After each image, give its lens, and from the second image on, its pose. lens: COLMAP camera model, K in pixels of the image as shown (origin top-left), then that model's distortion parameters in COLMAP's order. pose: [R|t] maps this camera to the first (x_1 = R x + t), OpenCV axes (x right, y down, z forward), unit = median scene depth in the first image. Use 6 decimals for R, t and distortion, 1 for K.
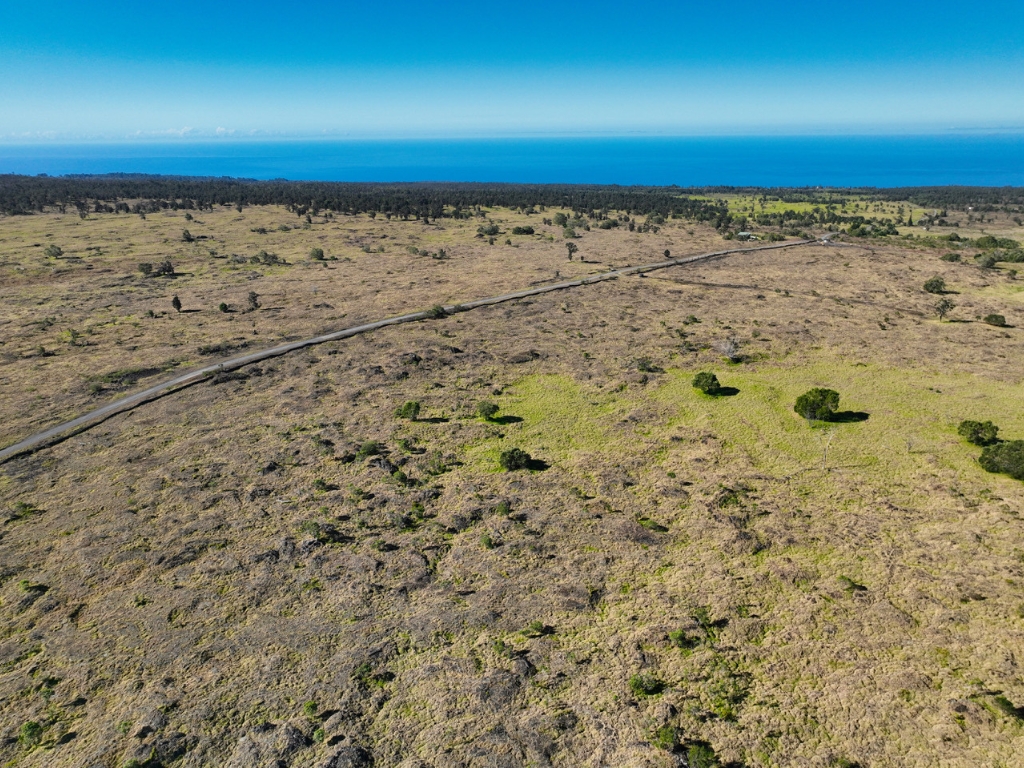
lens RADIAL K [[723.6, 0, 512.6], [0, 723.6, 384.9], [0, 0, 1]] dist [-0.001050, 0.023001]
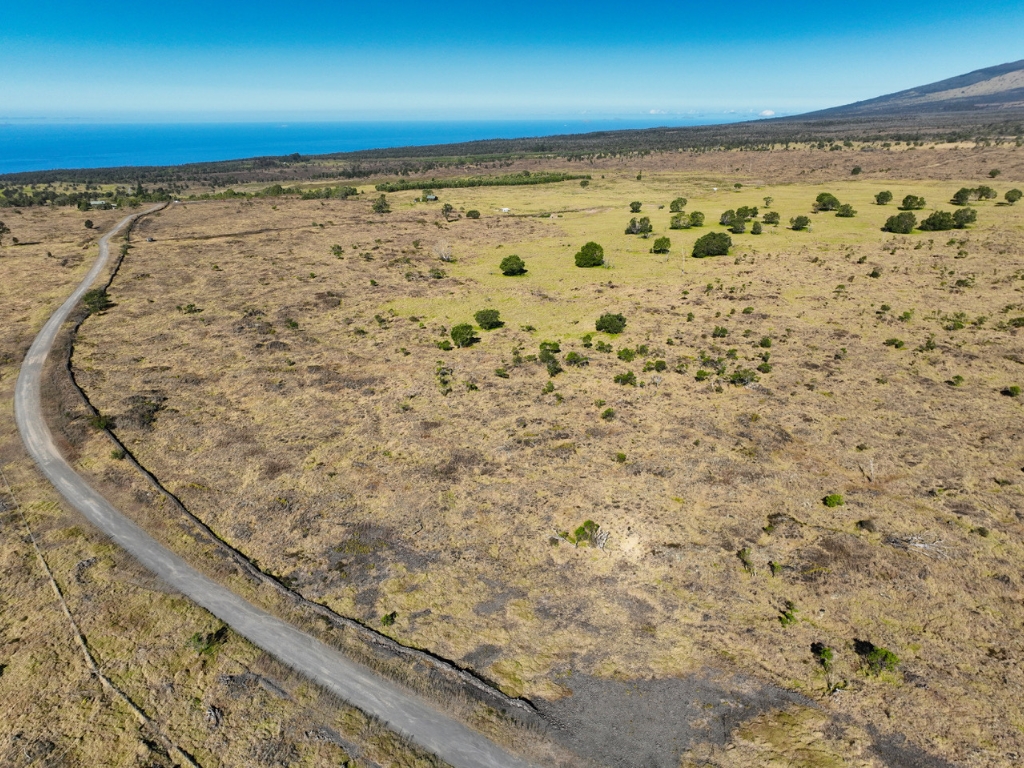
lens RADIAL K [[723.6, 0, 511.0], [0, 723.6, 384.5], [0, 0, 1]] dist [-0.001050, 0.023001]
pose [[0.418607, -0.320304, 0.849808, -0.268643], [0.312564, 0.929386, 0.196332, -0.018895], [-0.852685, 0.183434, 0.489162, 0.171746]]
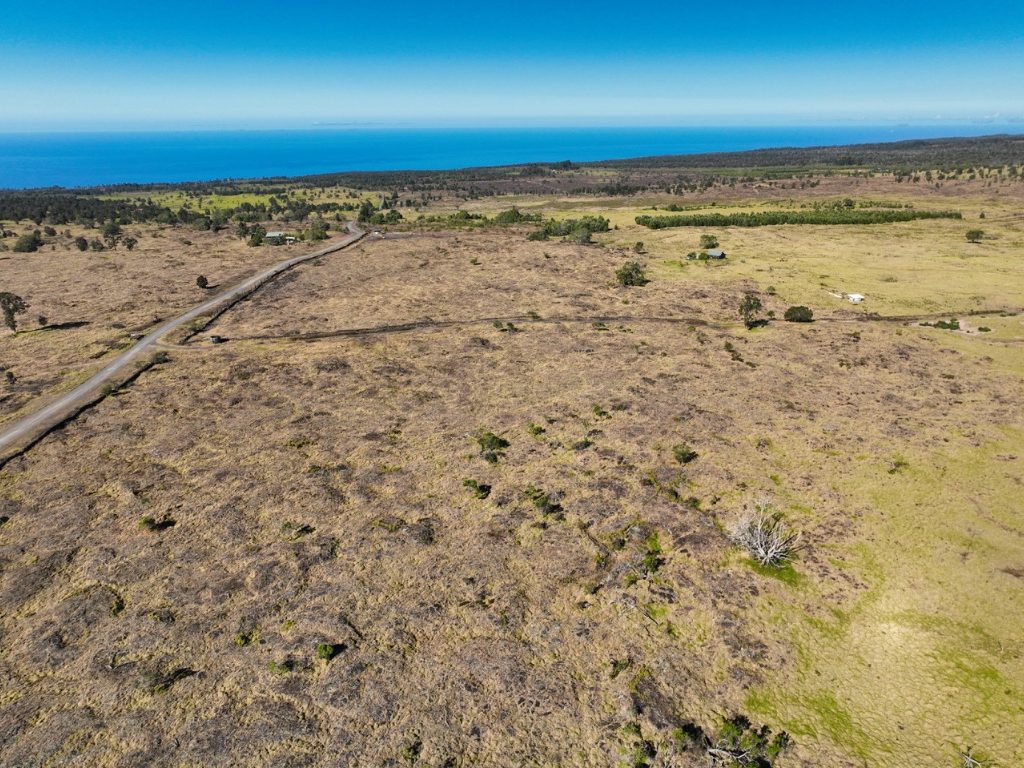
lens RADIAL K [[723.6, 0, 513.3], [0, 723.6, 383.9], [0, 0, 1]] dist [-0.001050, 0.023001]
pose [[0.710027, -0.242765, 0.661004, -0.005308], [0.241135, 0.965764, 0.095675, -0.078137], [-0.661600, 0.091460, 0.744258, 0.331843]]
